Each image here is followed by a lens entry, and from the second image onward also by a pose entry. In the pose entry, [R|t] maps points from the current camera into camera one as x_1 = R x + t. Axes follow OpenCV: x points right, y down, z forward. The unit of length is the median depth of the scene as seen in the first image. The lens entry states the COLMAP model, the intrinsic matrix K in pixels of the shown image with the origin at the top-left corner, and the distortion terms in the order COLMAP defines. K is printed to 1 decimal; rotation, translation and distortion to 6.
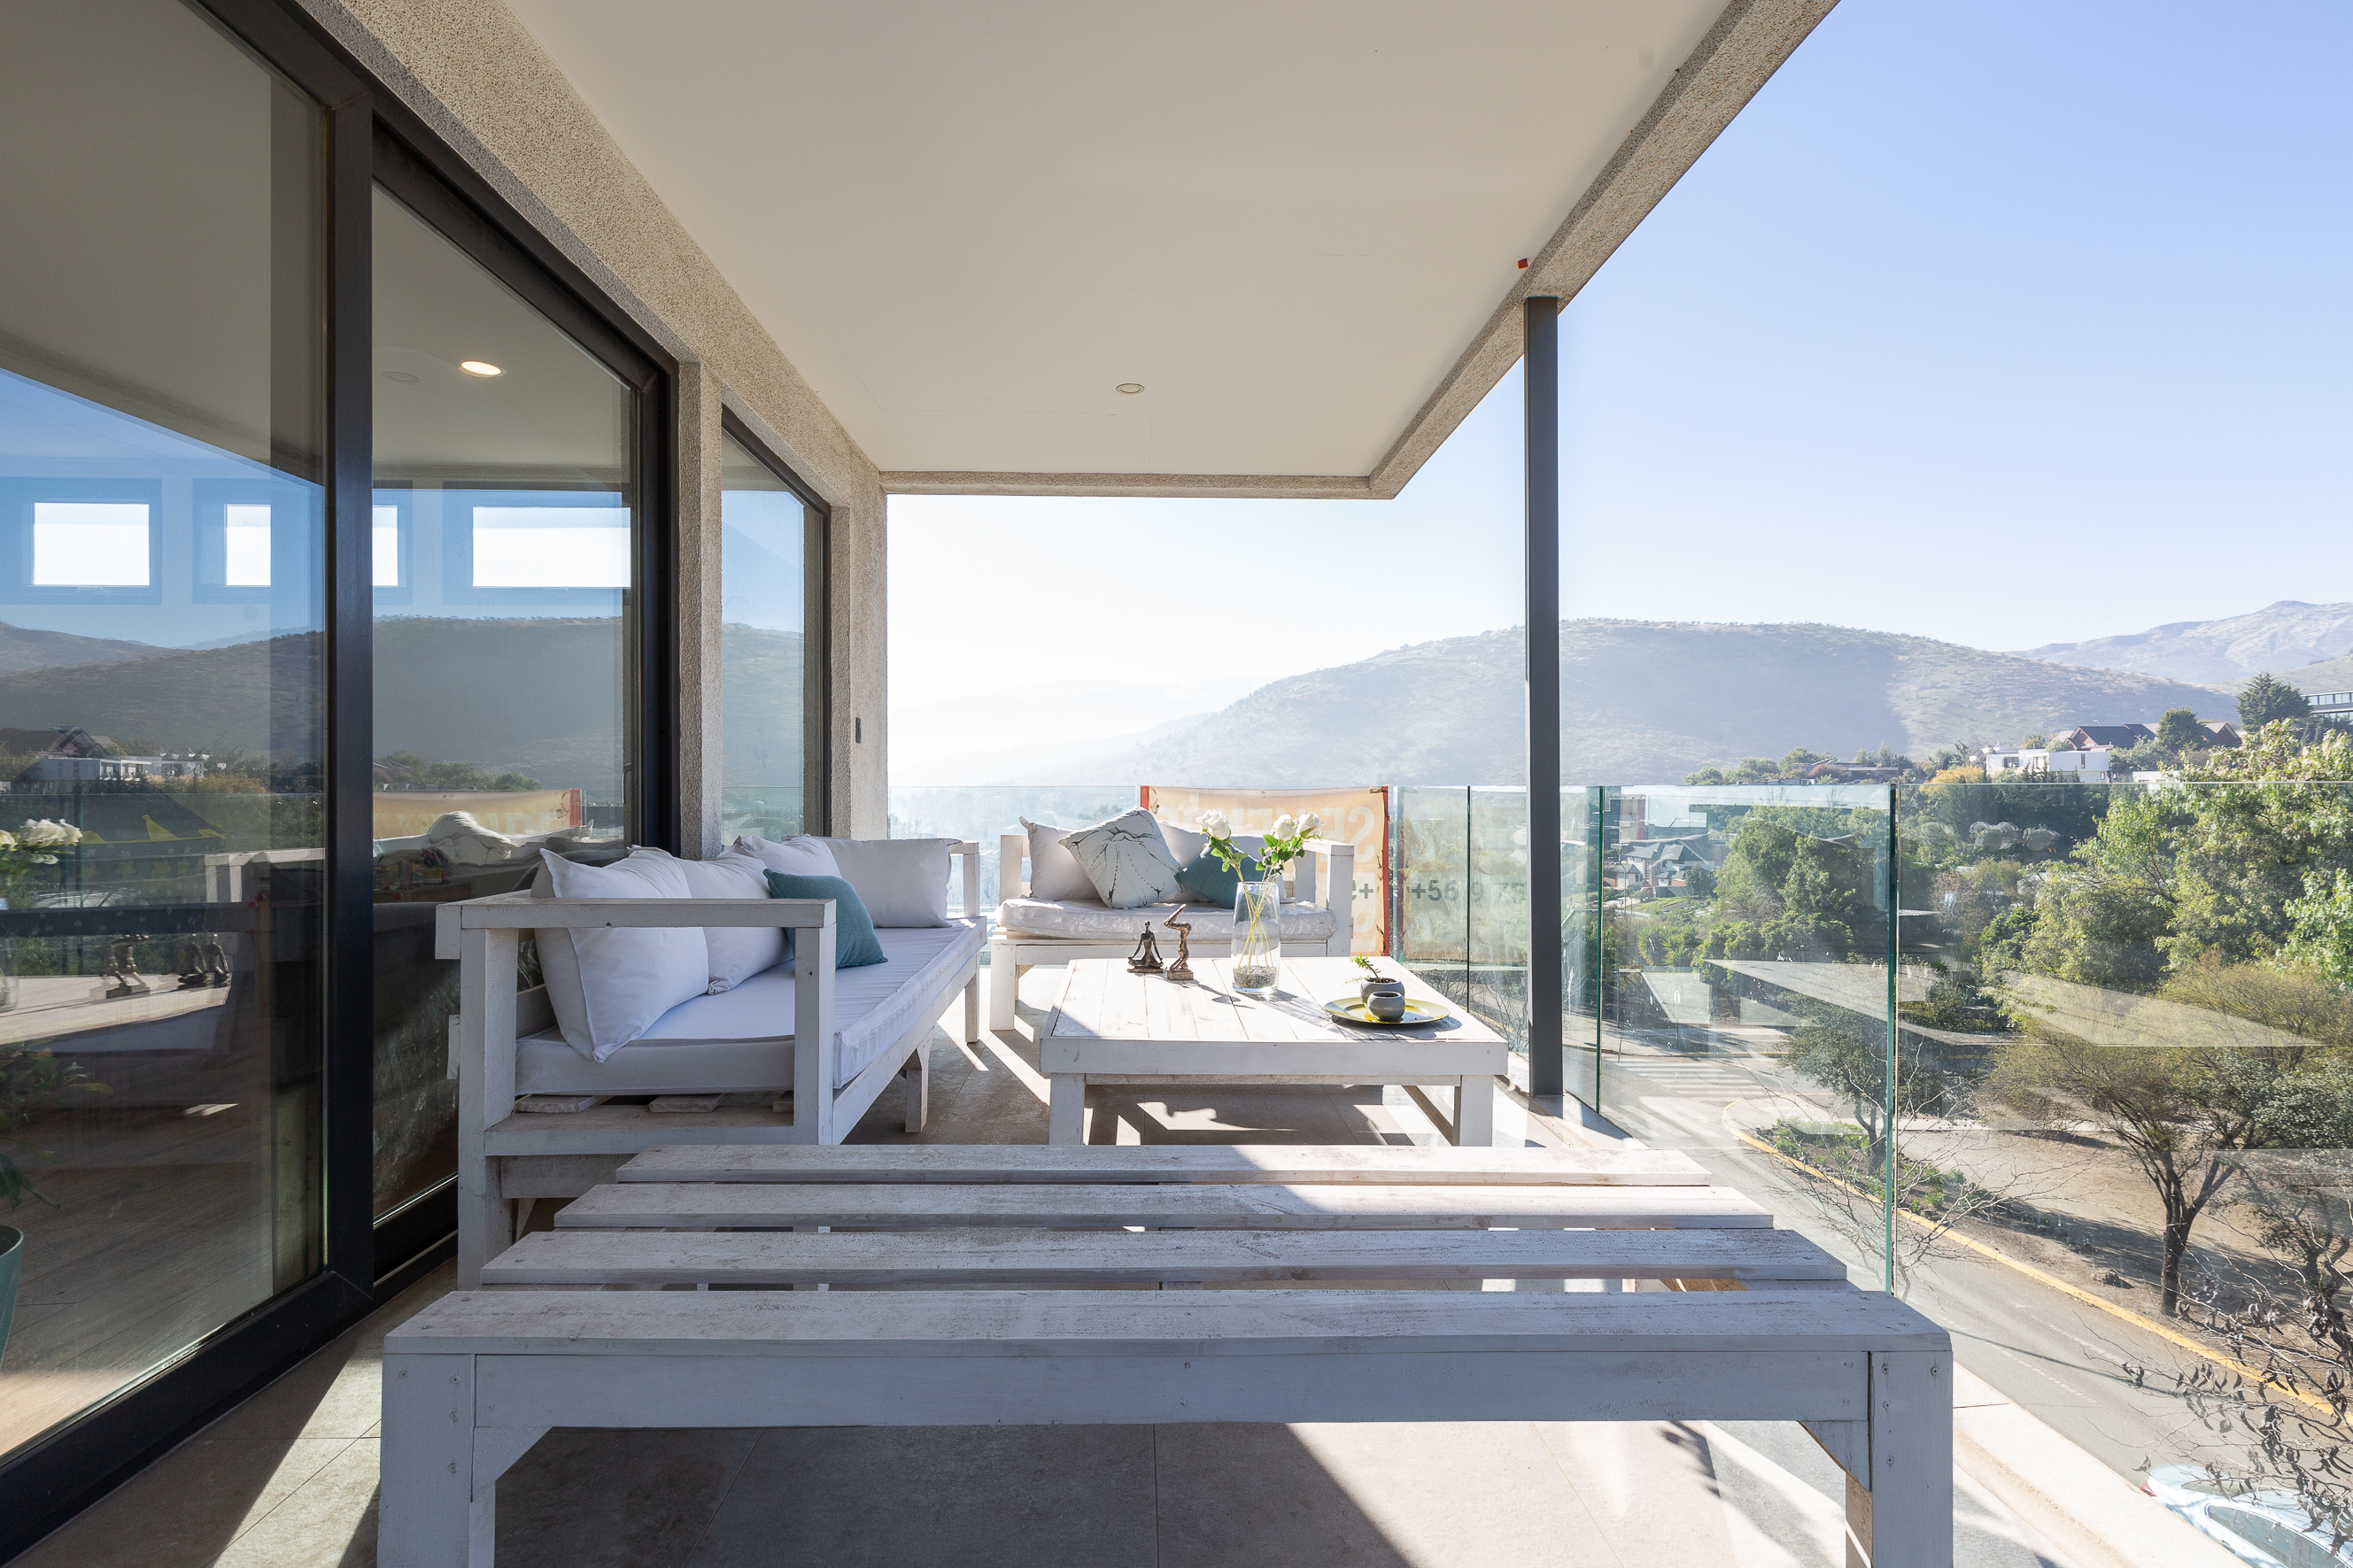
lens RADIAL K [[1074.3, 0, 1188.6], [0, 1074.3, 775.2], [0, 0, 1]] dist [0.004398, -0.001978]
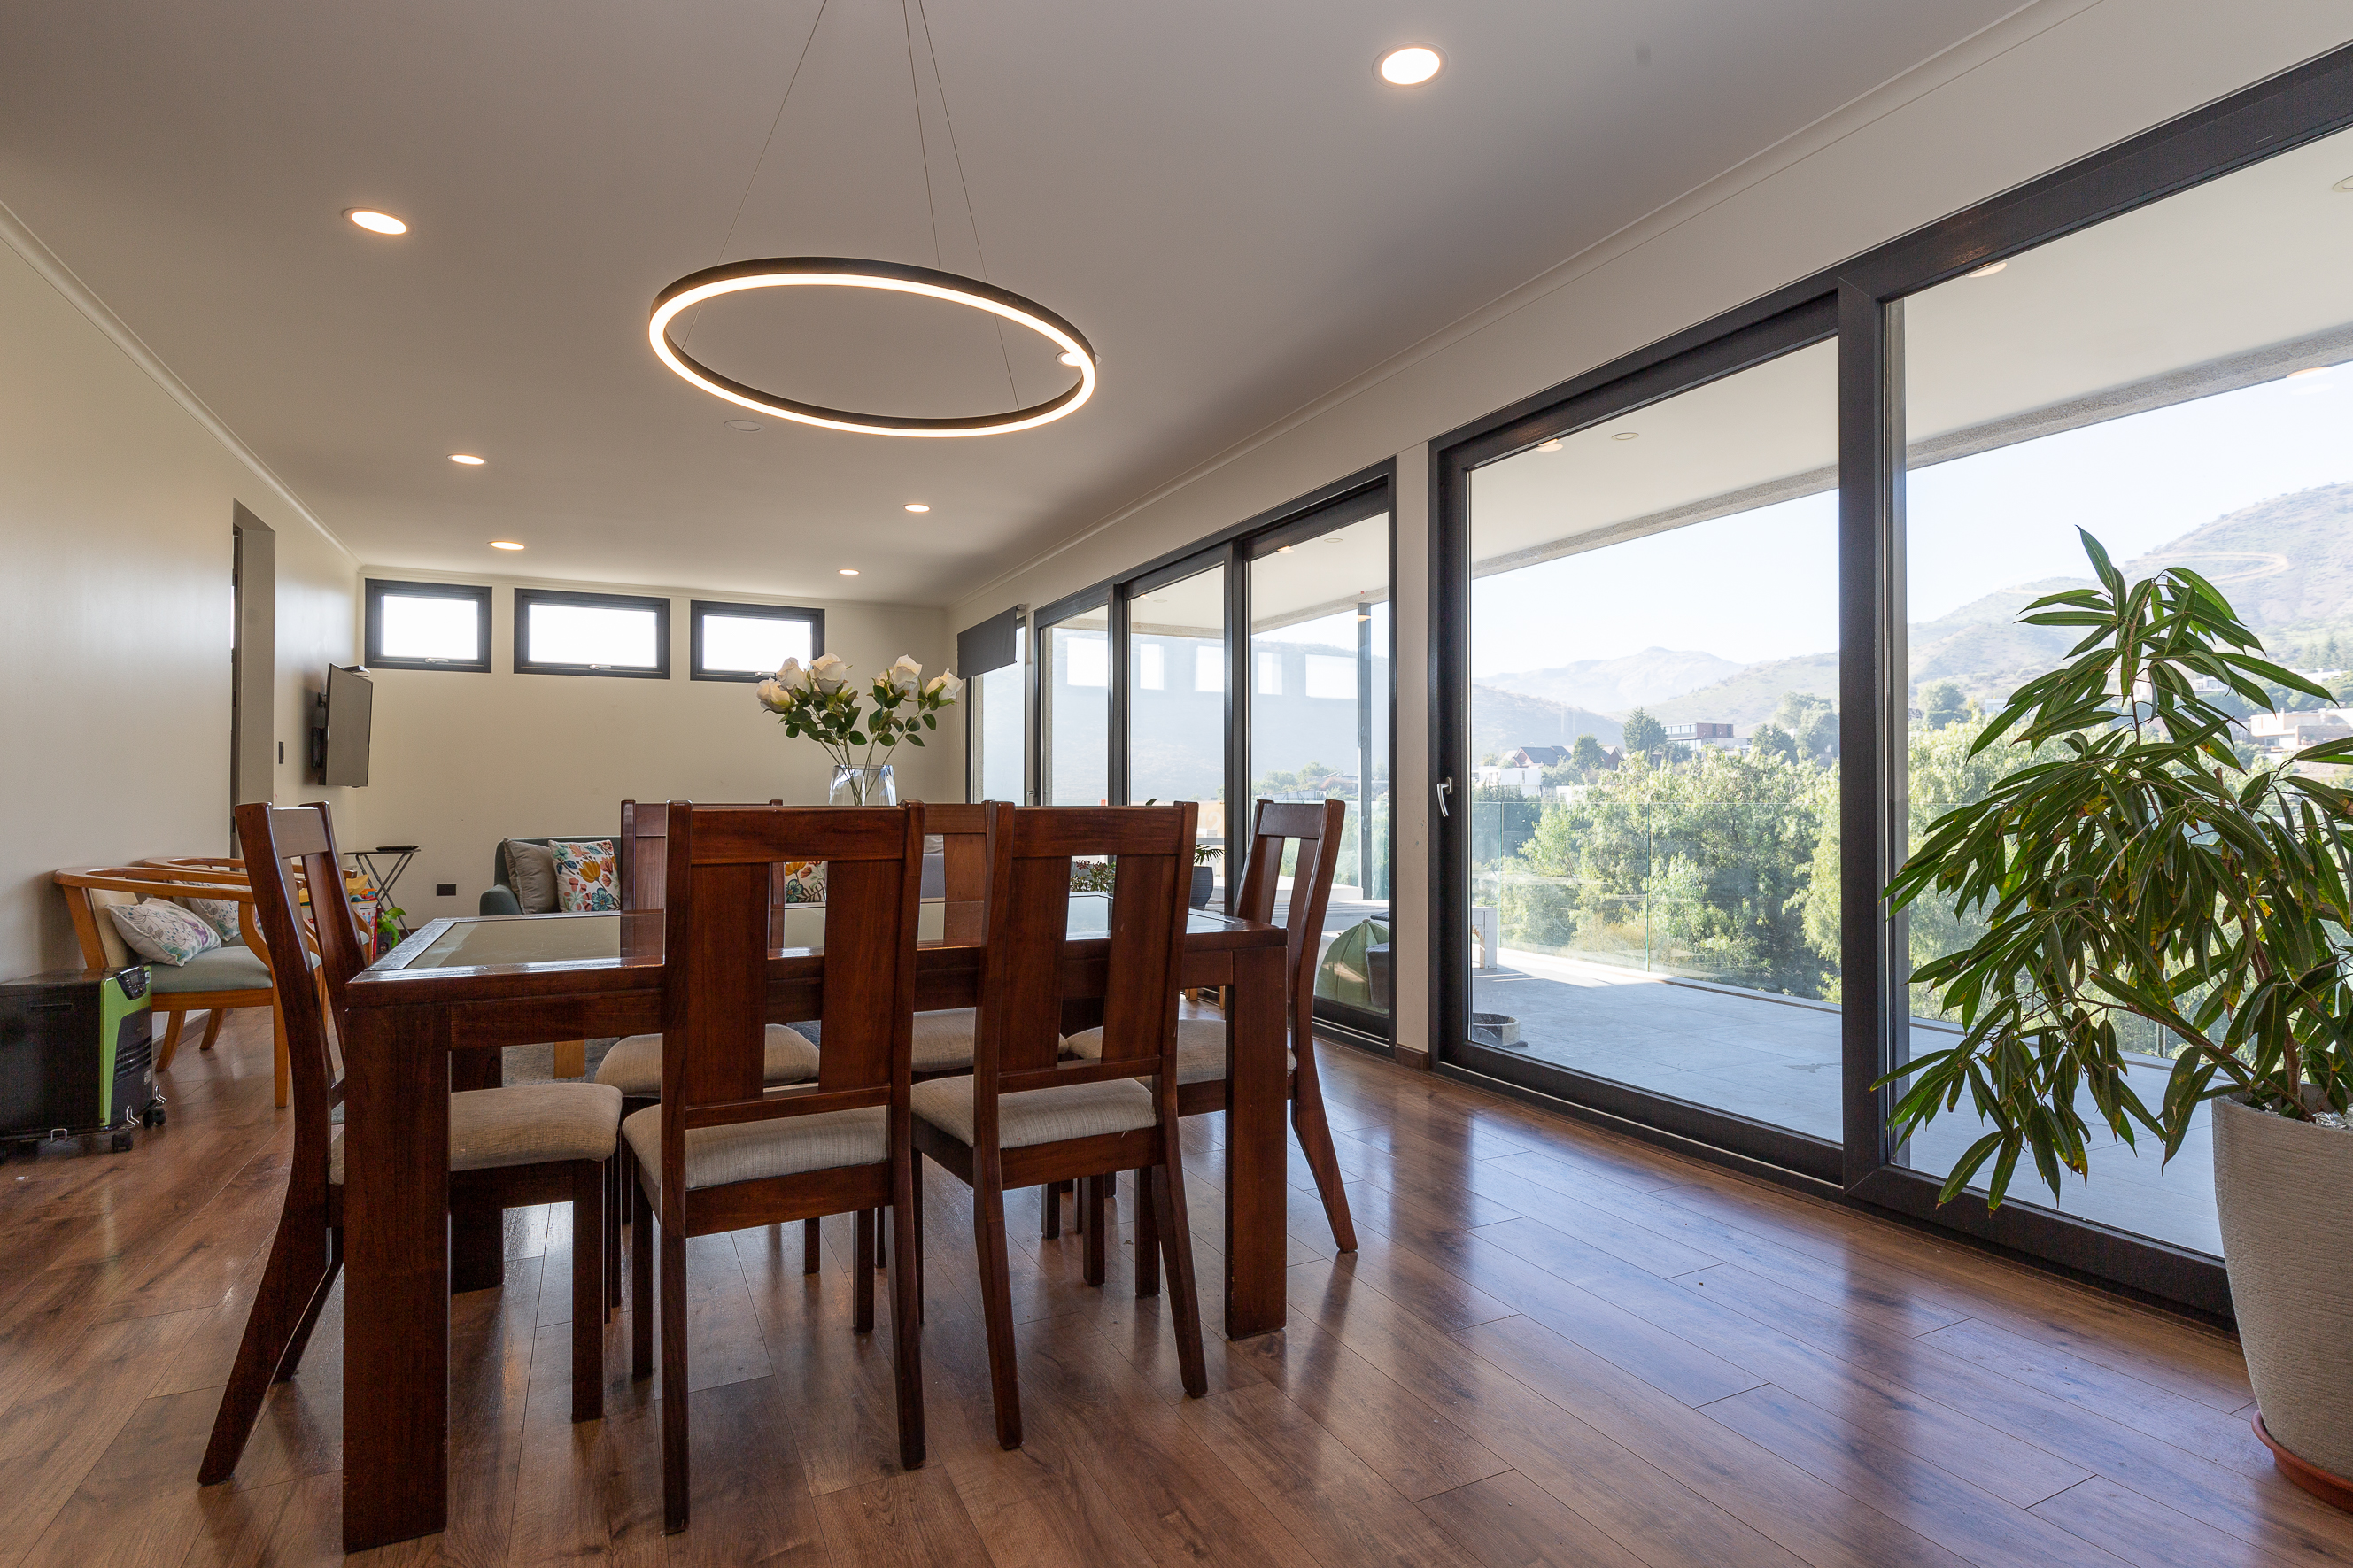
lens RADIAL K [[1179.1, 0, 1182.7], [0, 1179.1, 771.1], [0, 0, 1]] dist [0.003572, -0.004569]
pose [[0.916035, 0.009161, 0.400994, -0.135733], [-0.004375, 0.999908, -0.012850, -0.004752], [-0.401075, 0.010017, 0.915991, -0.157406]]
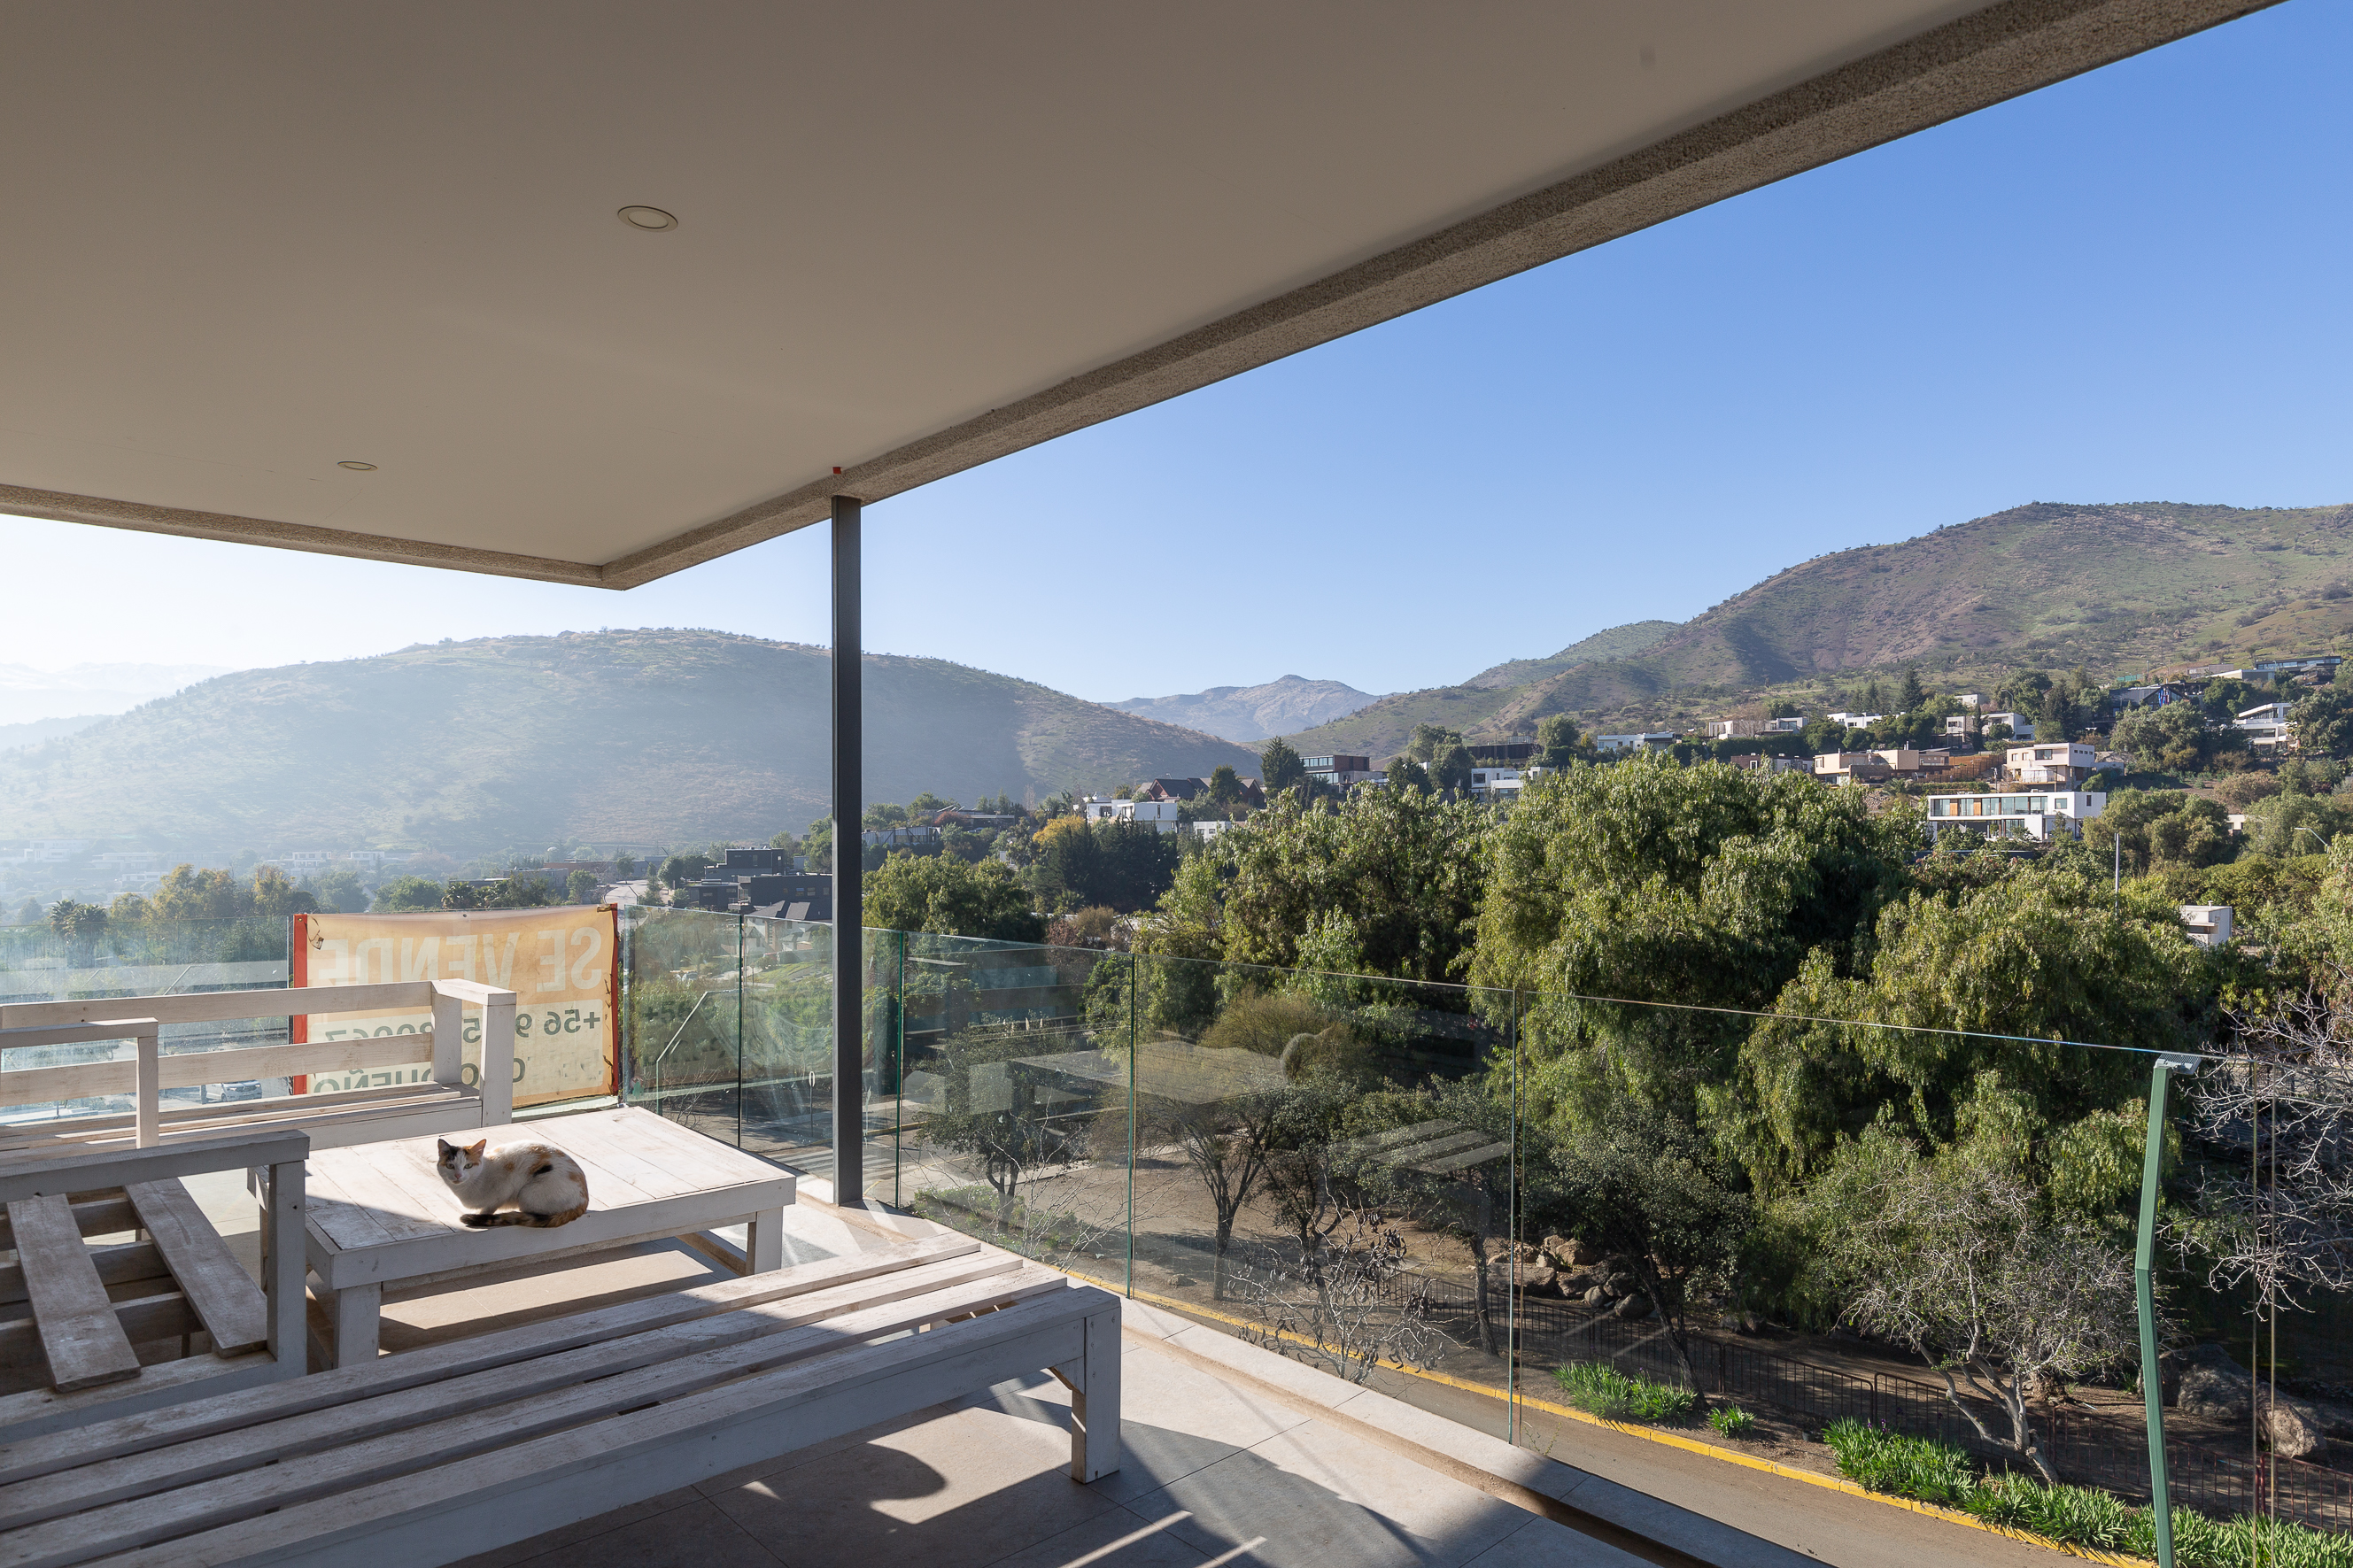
lens RADIAL K [[1305.9, 0, 1182.0], [0, 1305.9, 808.7], [0, 0, 1]] dist [-0.005587, 0.002530]
pose [[0.756765, 0.009483, 0.653618, -0.039460], [-0.004337, 0.999946, -0.009486, -0.013924], [-0.653673, 0.004344, 0.756765, -0.034984]]
